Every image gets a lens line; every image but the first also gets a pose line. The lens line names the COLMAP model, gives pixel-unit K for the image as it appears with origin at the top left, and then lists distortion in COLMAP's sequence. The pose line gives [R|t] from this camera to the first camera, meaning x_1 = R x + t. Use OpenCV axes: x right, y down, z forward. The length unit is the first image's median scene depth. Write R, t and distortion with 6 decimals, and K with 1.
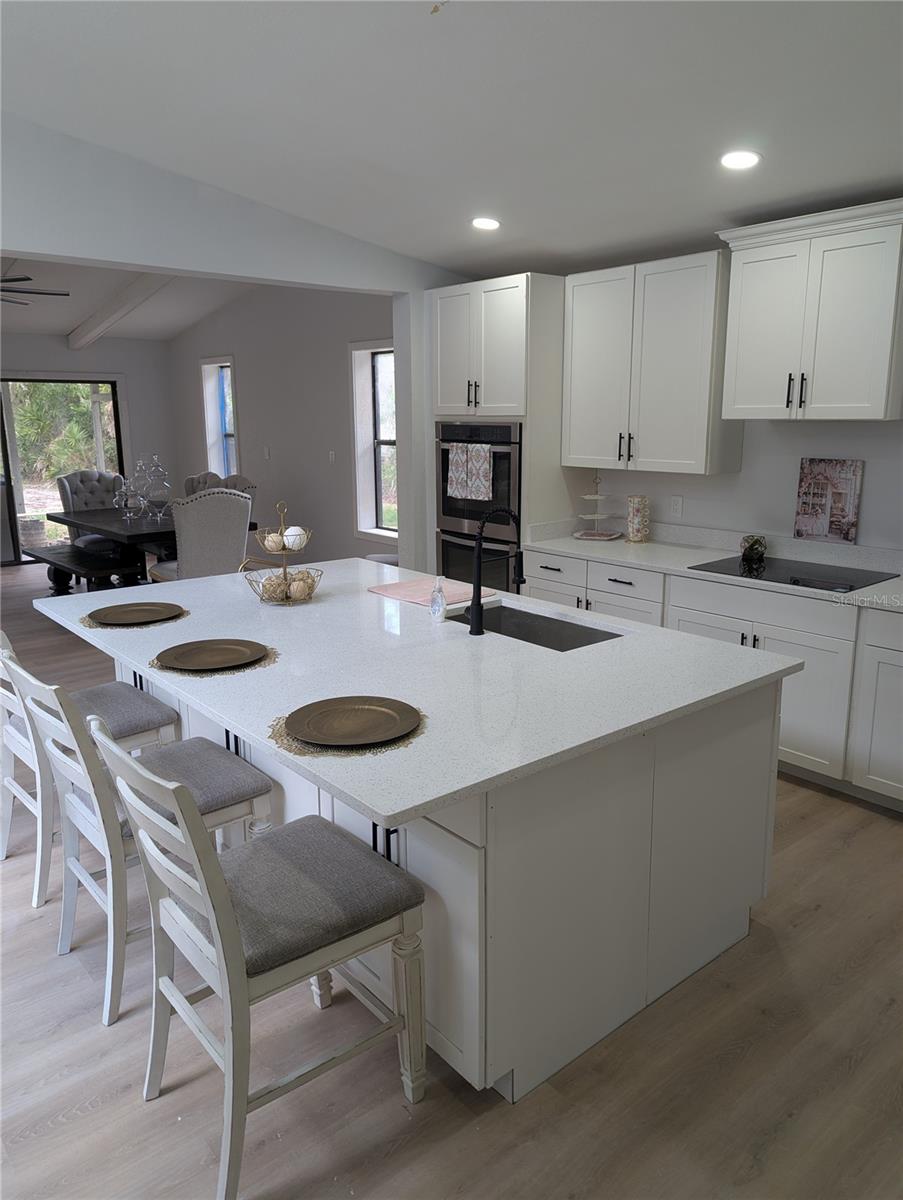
lens RADIAL K [[842.1, 0, 450.5], [0, 842.1, 593.5], [0, 0, 1]] dist [0.065361, -0.046529]
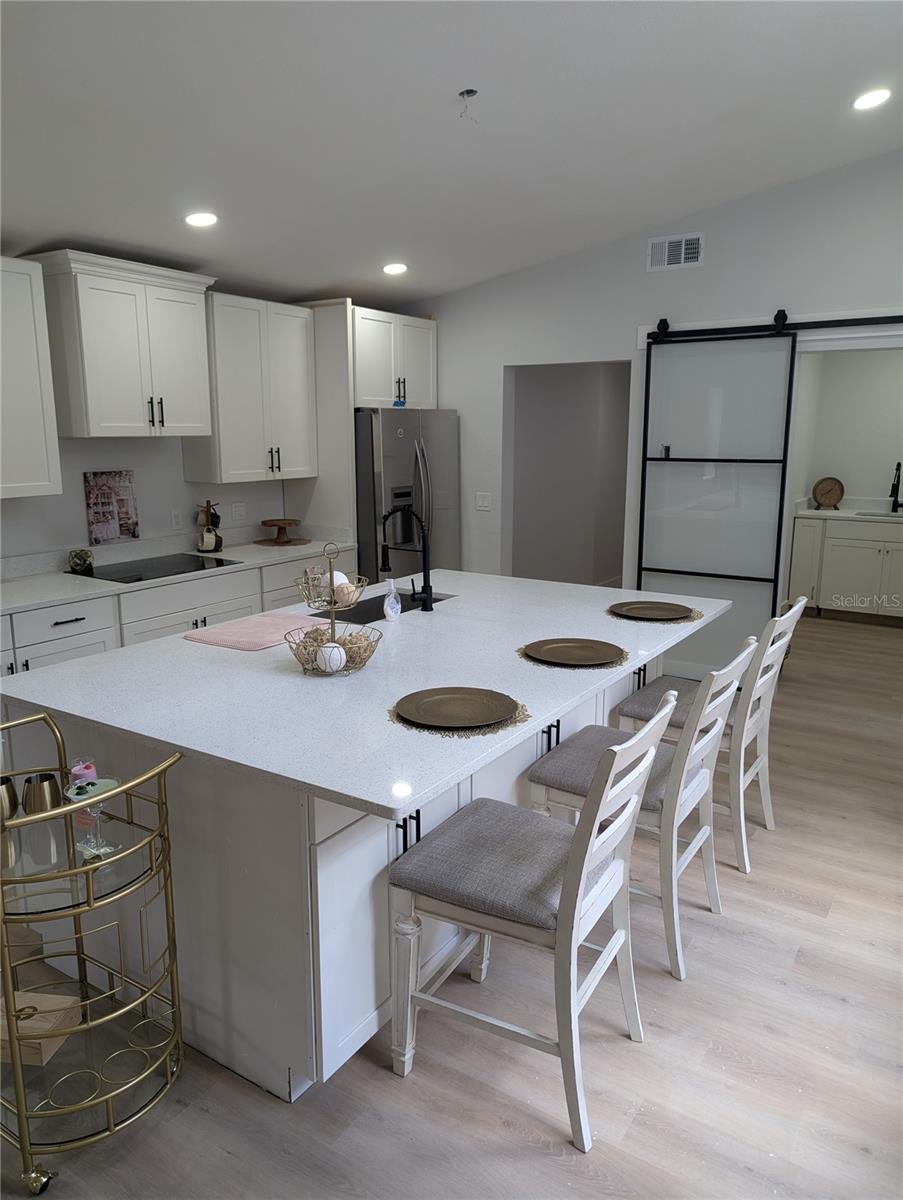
lens RADIAL K [[837.4, 0, 453.1], [0, 837.4, 594.9], [0, 0, 1]] dist [0.073754, -0.058142]
pose [[-0.295305, -0.182688, 0.937774, -0.770826], [0.202366, 0.947317, 0.248273, -0.185298], [-0.933725, 0.263090, -0.242778, 0.869397]]
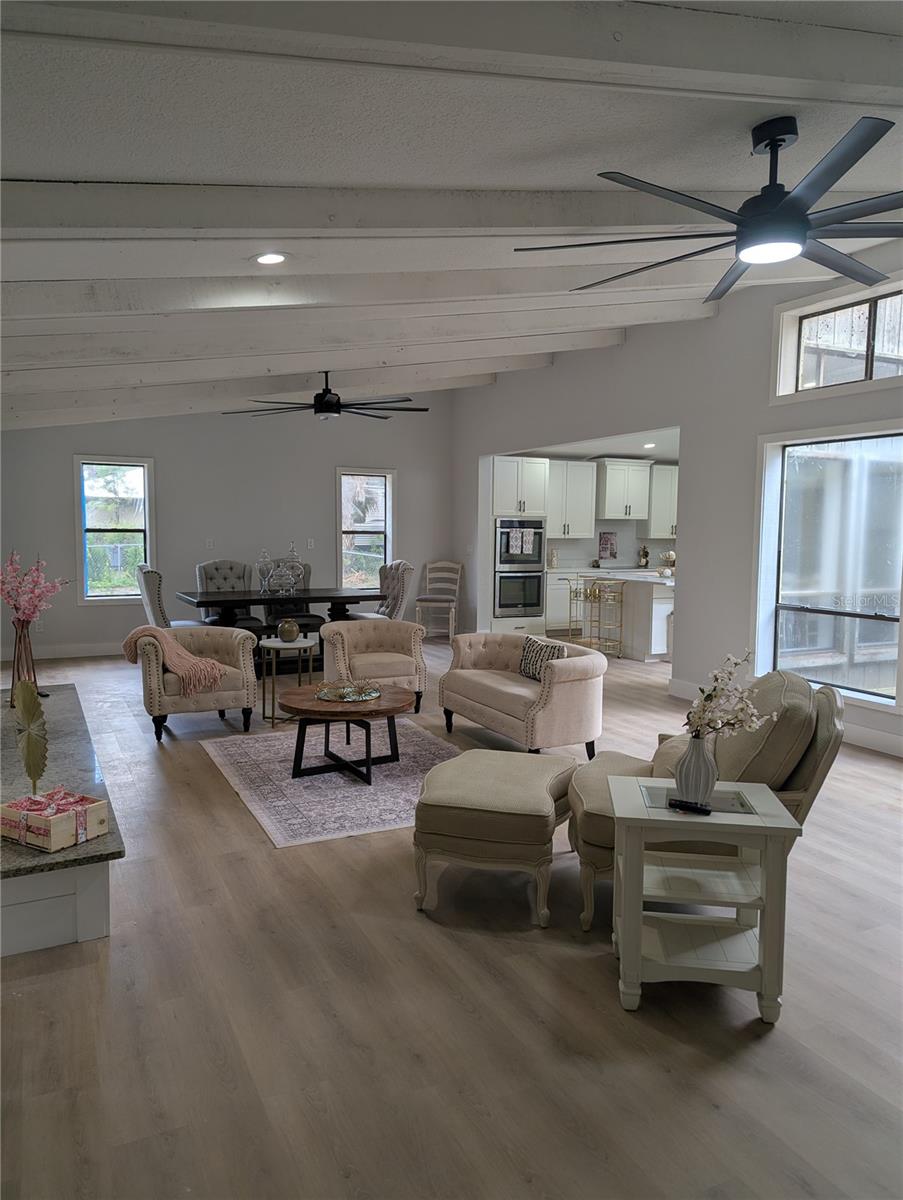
lens RADIAL K [[842.1, 0, 450.5], [0, 842.1, 593.5], [0, 0, 1]] dist [0.065361, -0.046529]
pose [[0.231442, -0.071739, 0.970200, -2.589170], [0.195283, 0.980405, 0.025908, -0.128972], [-0.953047, 0.183468, 0.240916, 0.832461]]
